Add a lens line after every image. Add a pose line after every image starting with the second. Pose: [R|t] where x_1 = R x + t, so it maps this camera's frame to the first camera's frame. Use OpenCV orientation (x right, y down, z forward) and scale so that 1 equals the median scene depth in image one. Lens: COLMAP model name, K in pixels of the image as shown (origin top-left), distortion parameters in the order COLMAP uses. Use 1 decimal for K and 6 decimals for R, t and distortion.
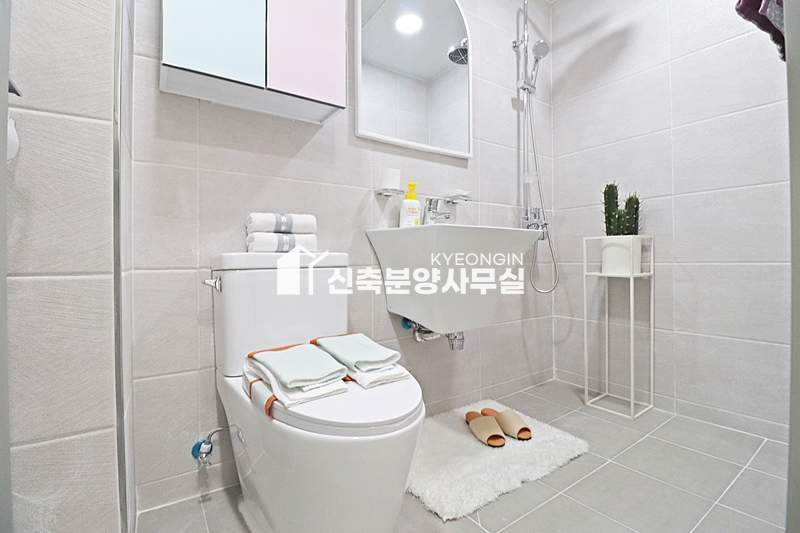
lens RADIAL K [[372.0, 0, 399.8], [0, 372.0, 263.1], [0, 0, 1]] dist [-0.015773, -0.000992]
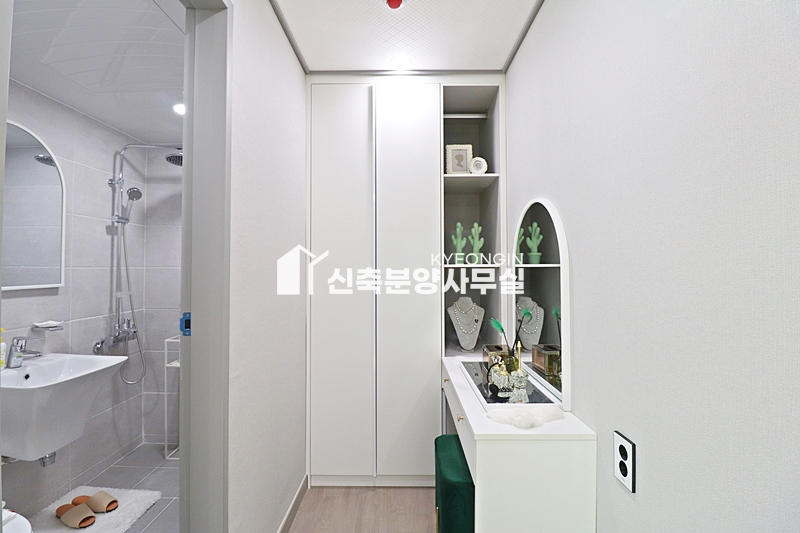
lens RADIAL K [[372.0, 0, 404.3], [0, 372.0, 264.8], [0, 0, 1]] dist [-0.015773, -0.000992]
pose [[0.566677, 0.018536, 0.823732, -0.139839], [-0.009524, 0.999827, -0.015947, -0.318231], [-0.823885, 0.001191, 0.566756, -0.505346]]
